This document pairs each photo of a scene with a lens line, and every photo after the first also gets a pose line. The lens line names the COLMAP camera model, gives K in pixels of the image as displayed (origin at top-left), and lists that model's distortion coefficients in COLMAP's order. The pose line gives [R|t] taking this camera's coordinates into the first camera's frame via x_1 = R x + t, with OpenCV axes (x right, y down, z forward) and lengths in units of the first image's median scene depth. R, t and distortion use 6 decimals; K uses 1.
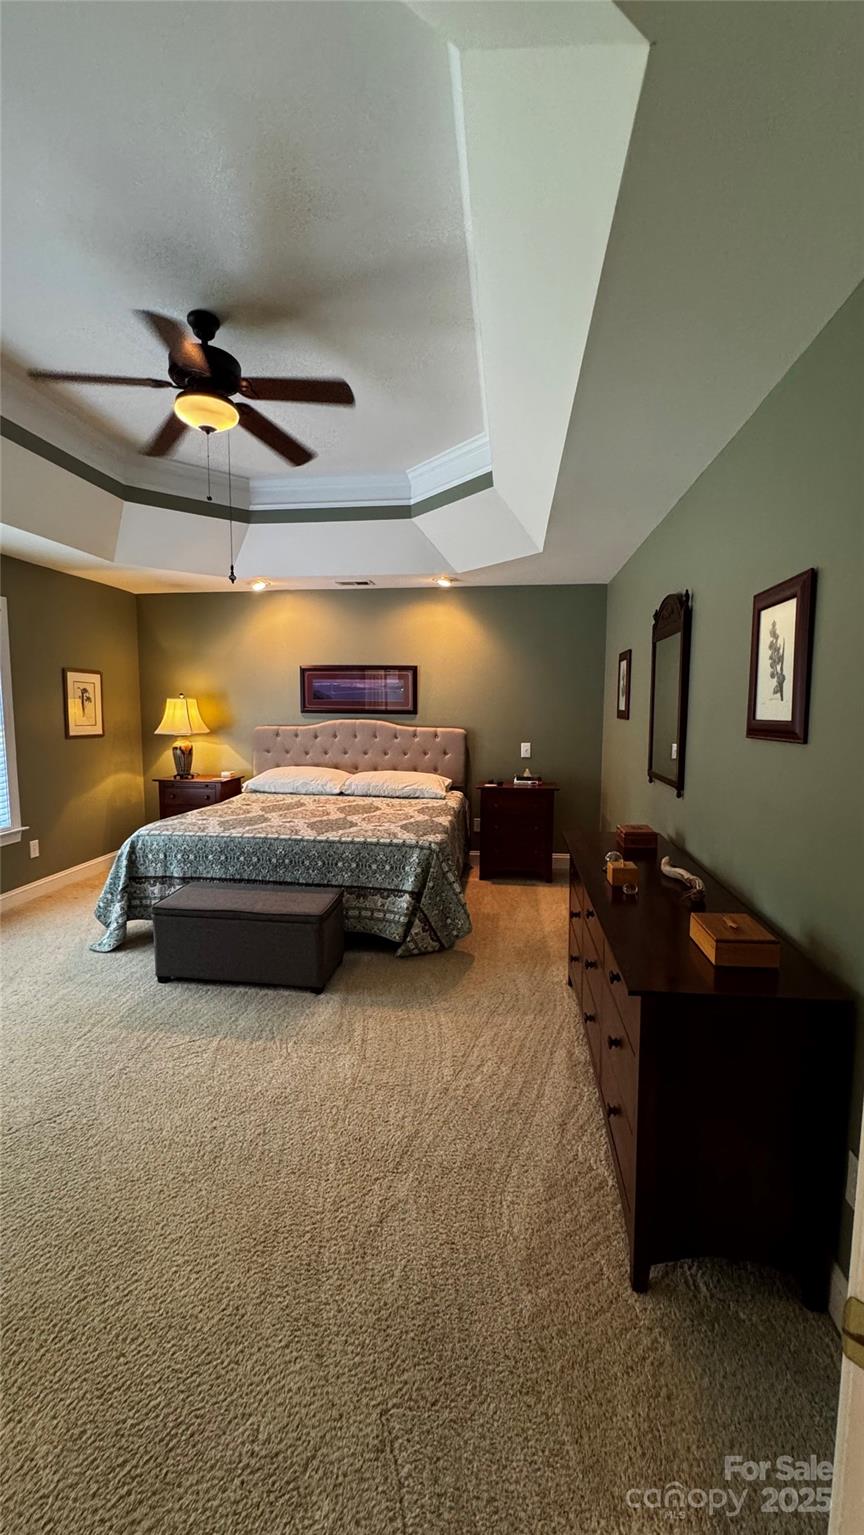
lens RADIAL K [[625.3, 0, 428.3], [0, 625.3, 767.4], [0, 0, 1]] dist [-0.003717, -0.000002]
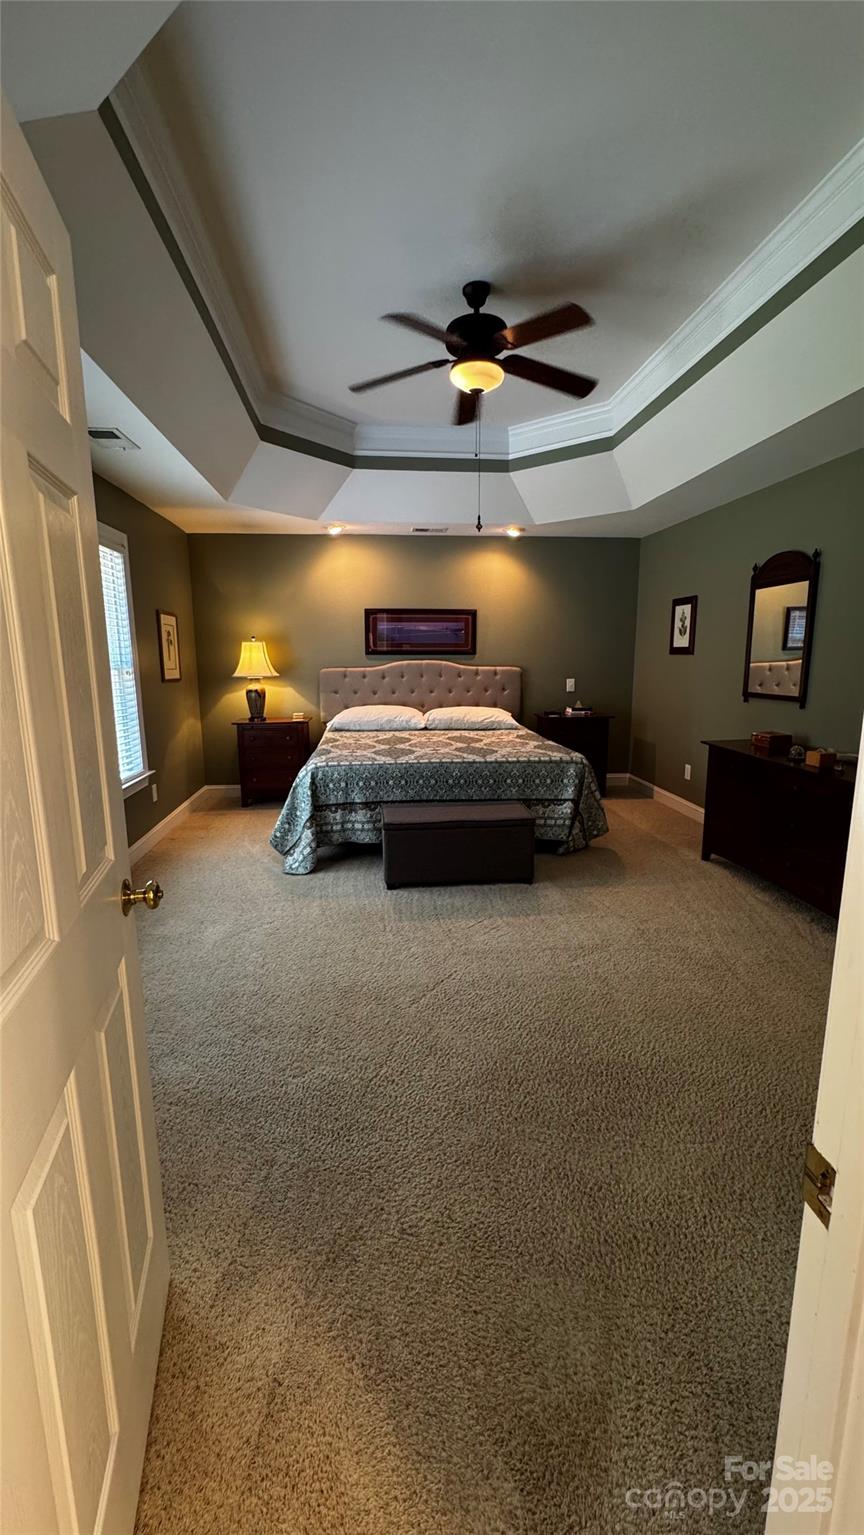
lens RADIAL K [[625.3, 0, 439.4], [0, 625.3, 767.0], [0, 0, 1]] dist [-0.003717, -0.000002]
pose [[0.972086, -0.053186, 0.228515, -0.438070], [0.034897, 0.995909, 0.083347, 0.022810], [-0.232013, -0.073046, 0.969966, -0.079512]]
